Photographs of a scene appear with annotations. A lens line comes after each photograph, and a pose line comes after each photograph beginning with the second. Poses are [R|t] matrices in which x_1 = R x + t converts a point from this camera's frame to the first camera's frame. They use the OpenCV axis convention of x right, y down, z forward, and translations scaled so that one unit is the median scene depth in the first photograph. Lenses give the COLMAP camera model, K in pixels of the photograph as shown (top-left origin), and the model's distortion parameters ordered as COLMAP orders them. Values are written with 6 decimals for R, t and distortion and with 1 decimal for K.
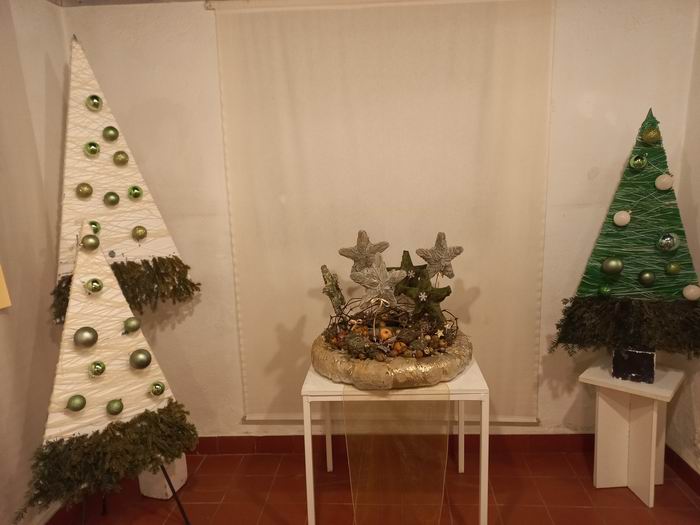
lens RADIAL K [[498.4, 0, 351.5], [0, 498.4, 261.0], [0, 0, 1]] dist [0.013304, 0.007374]
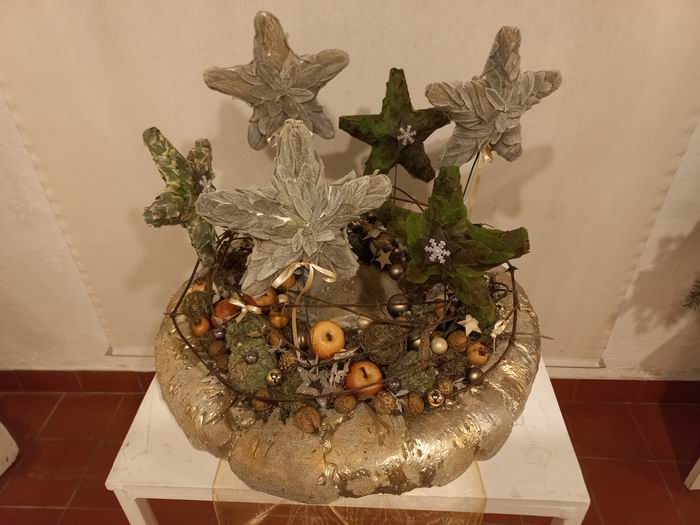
lens RADIAL K [[498.4, 0, 351.5], [0, 498.4, 264.2], [0, 0, 1]] dist [0.013304, 0.007374]
pose [[0.999622, 0.004792, 0.027080, 0.068945], [-0.016478, 0.892711, 0.450328, -0.062115], [-0.022016, -0.450604, 0.892453, 0.627211]]
